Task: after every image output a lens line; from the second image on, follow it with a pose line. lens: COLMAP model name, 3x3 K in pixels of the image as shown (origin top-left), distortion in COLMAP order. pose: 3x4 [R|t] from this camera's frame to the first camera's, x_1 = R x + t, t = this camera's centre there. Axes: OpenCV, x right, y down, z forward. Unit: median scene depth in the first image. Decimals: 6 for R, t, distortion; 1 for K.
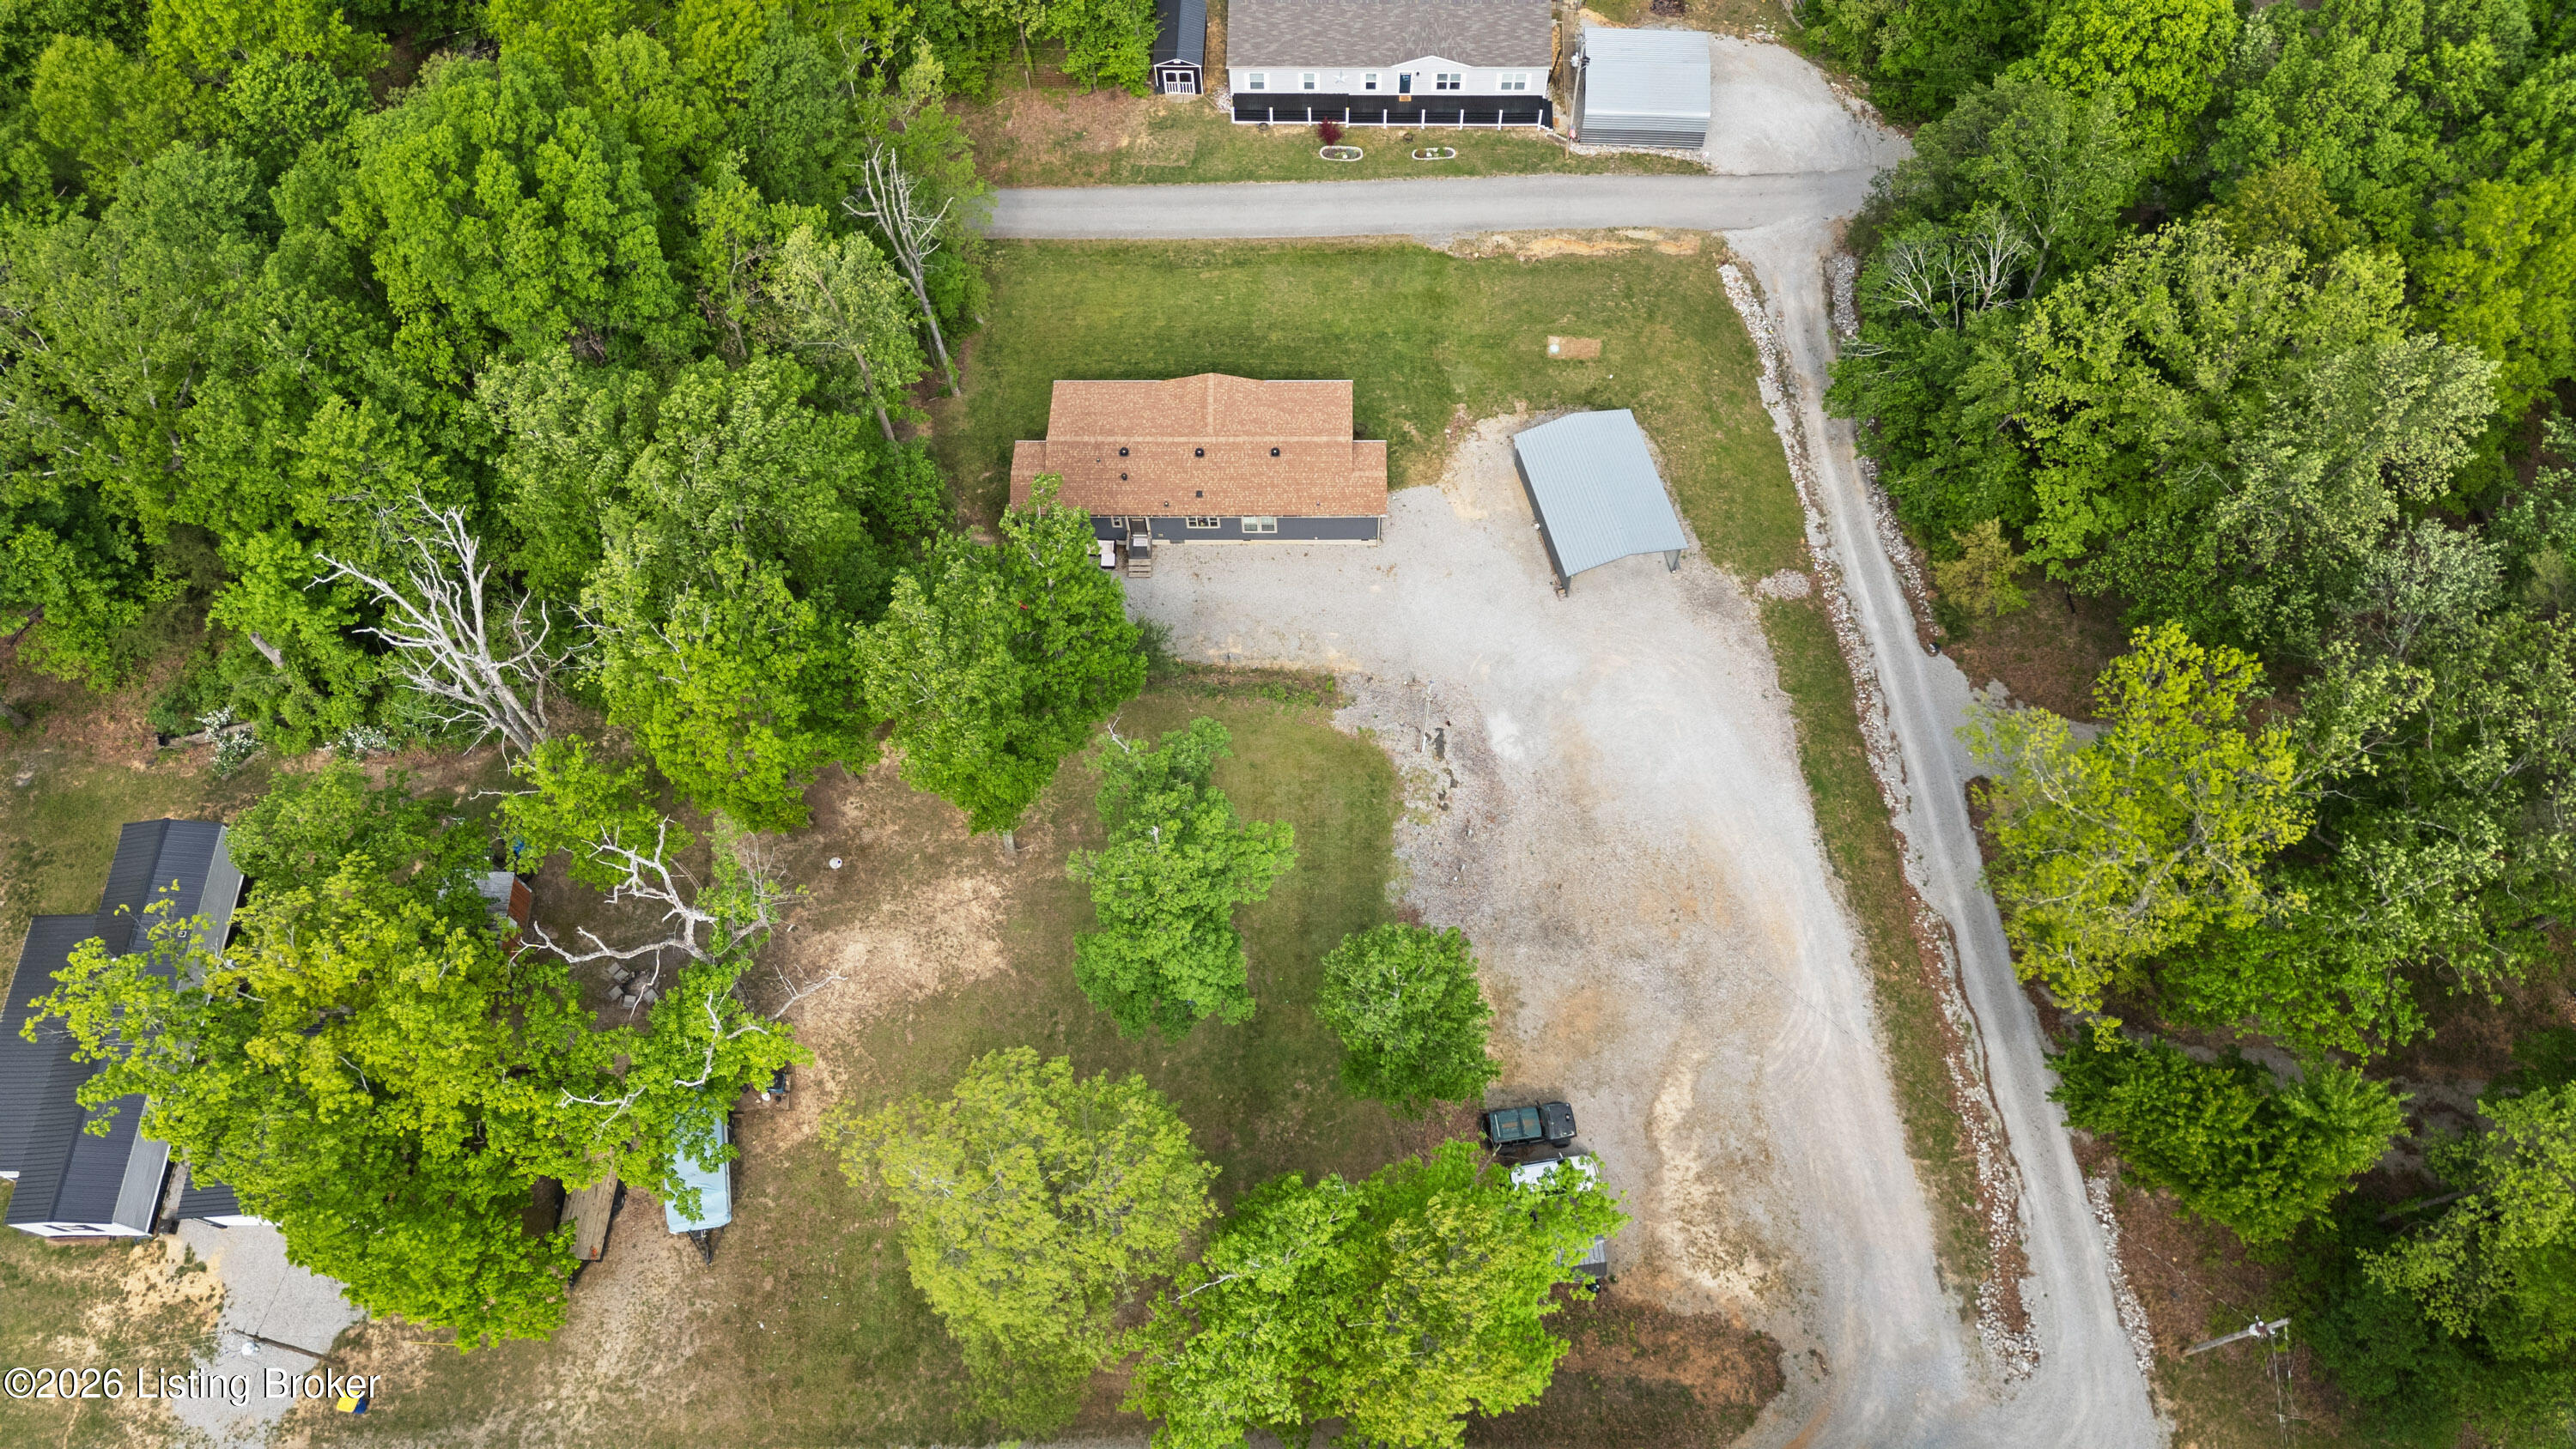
lens RADIAL K [[1884.1, 0, 1284.2], [0, 1884.1, 611.3], [0, 0, 1]] dist [0.124033, -0.173984]
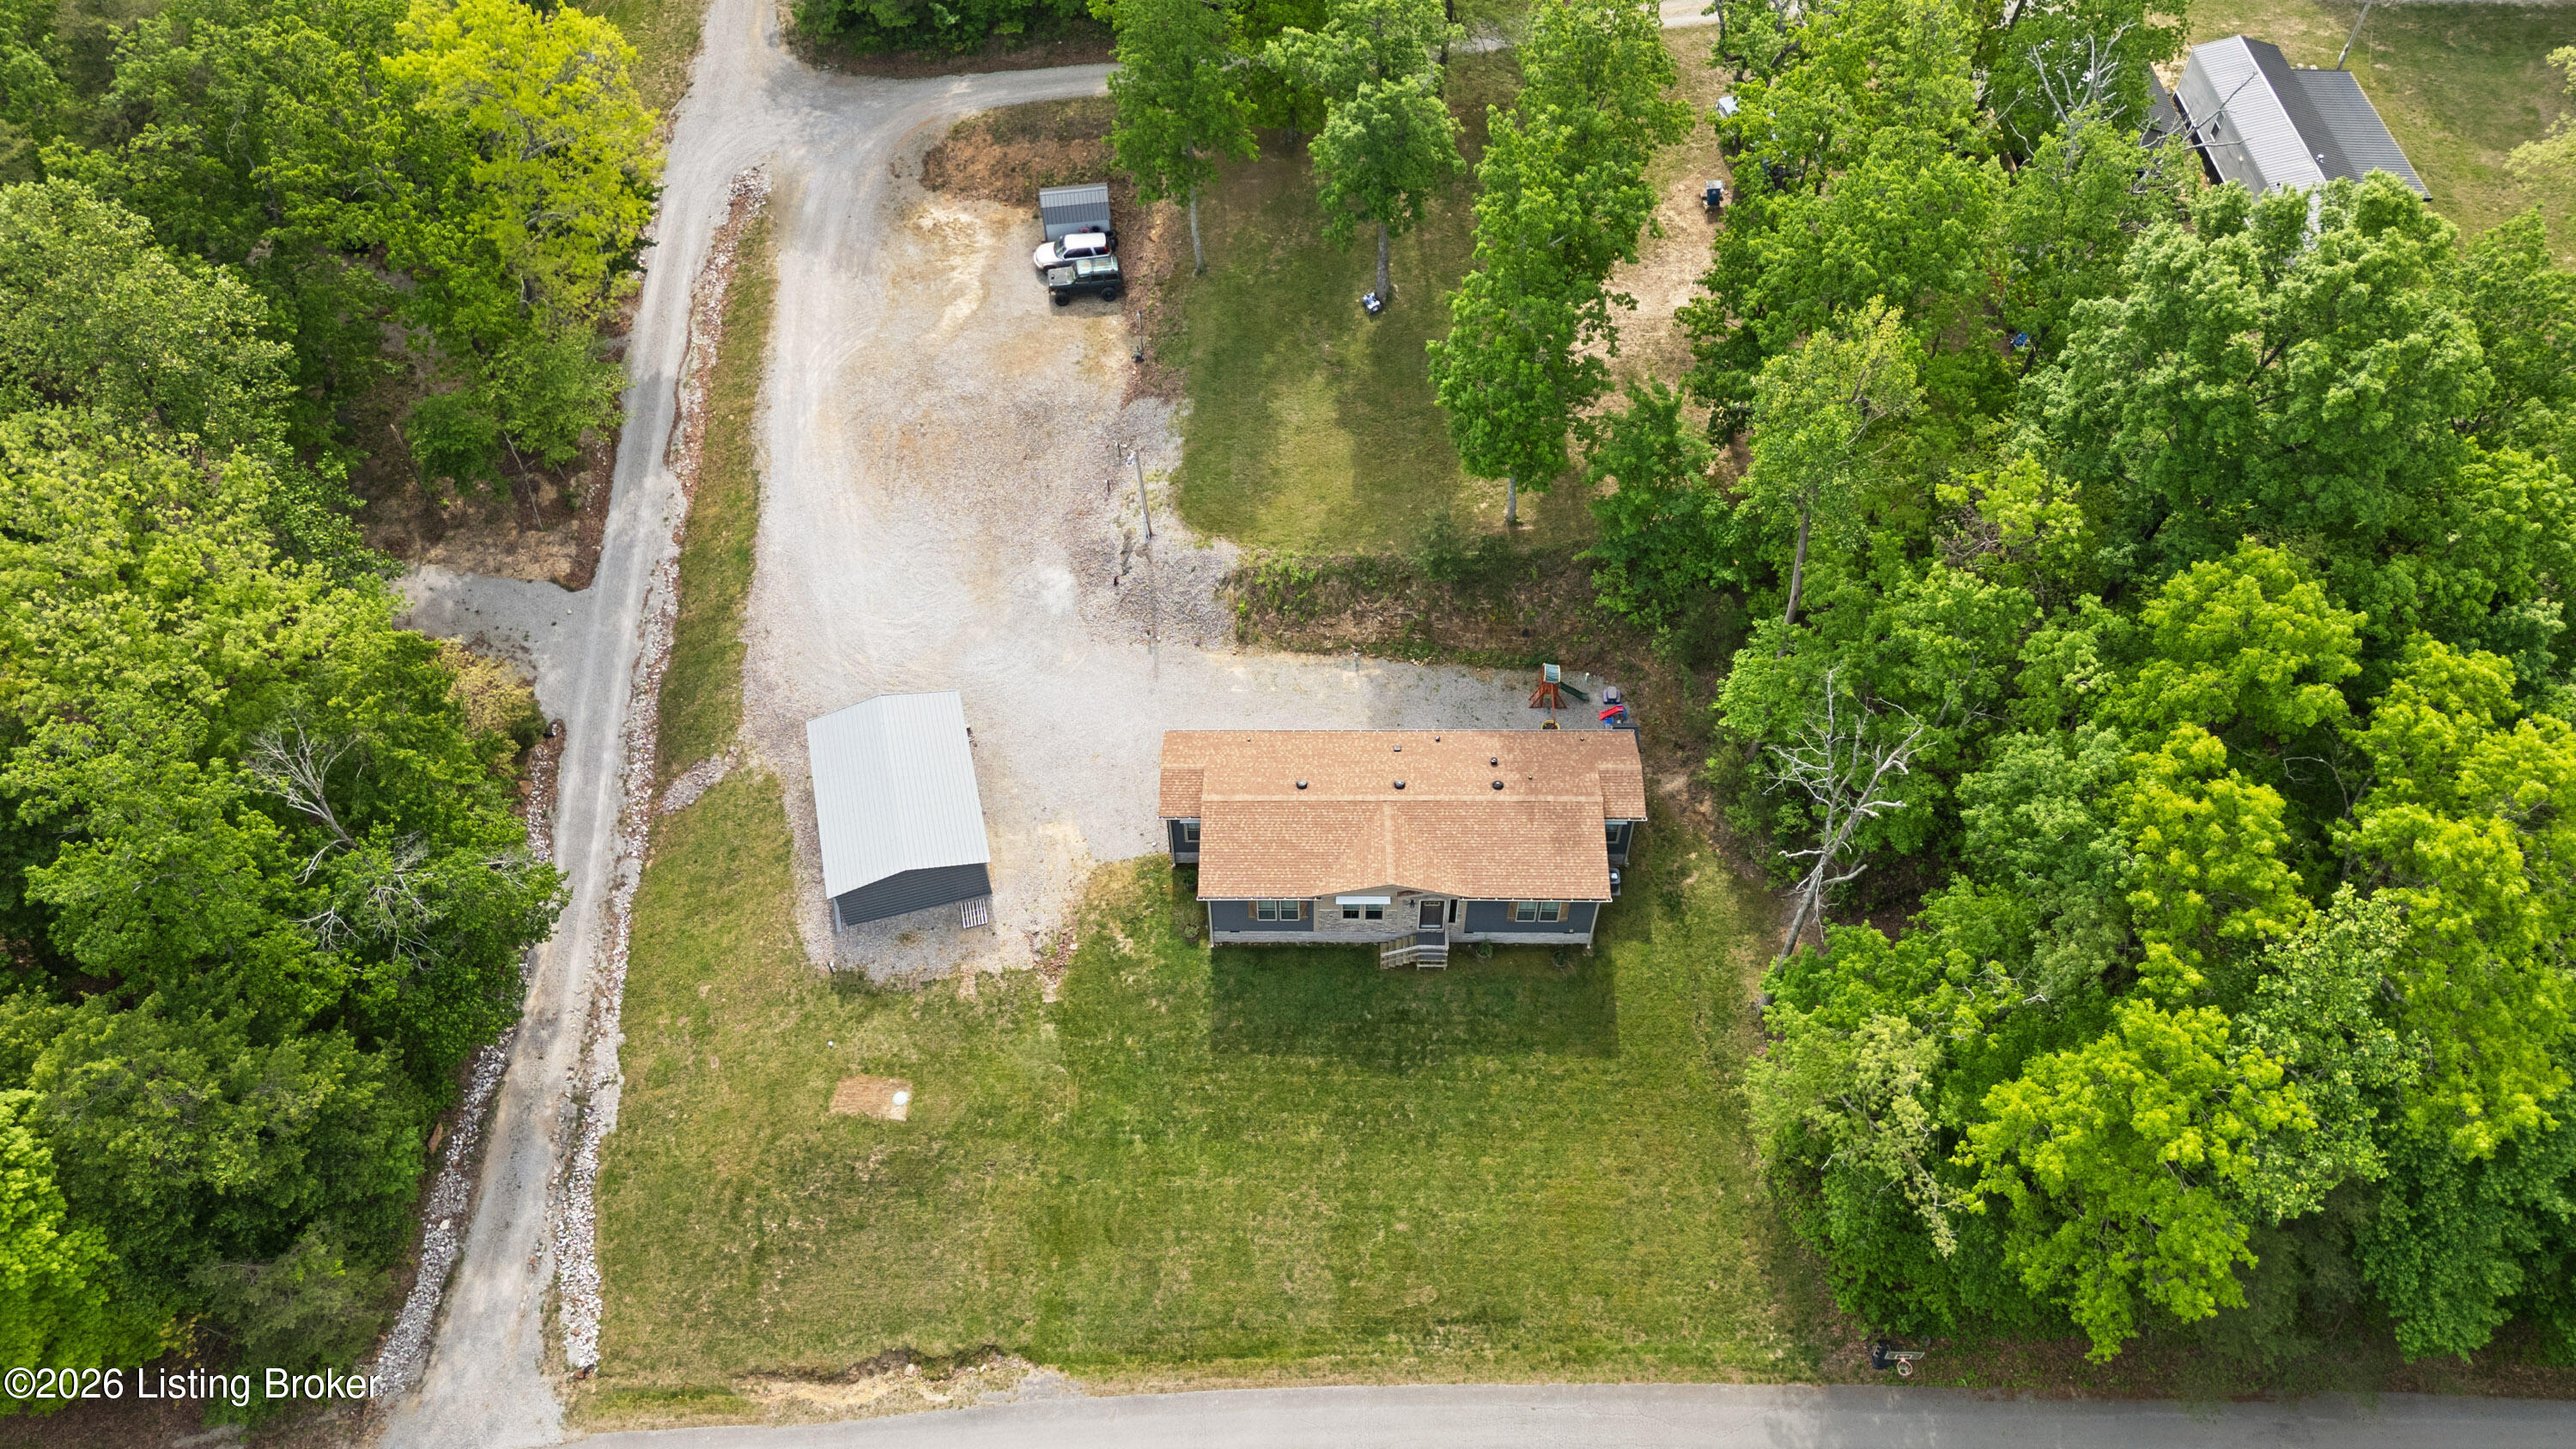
lens RADIAL K [[1884.1, 0, 1284.2], [0, 1884.1, 611.3], [0, 0, 1]] dist [0.124033, -0.173984]
pose [[-0.998910, 0.030663, 0.035203, -0.026472], [0.021348, -0.370586, 0.928553, -0.757301], [0.041518, 0.928292, 0.369527, 0.631210]]
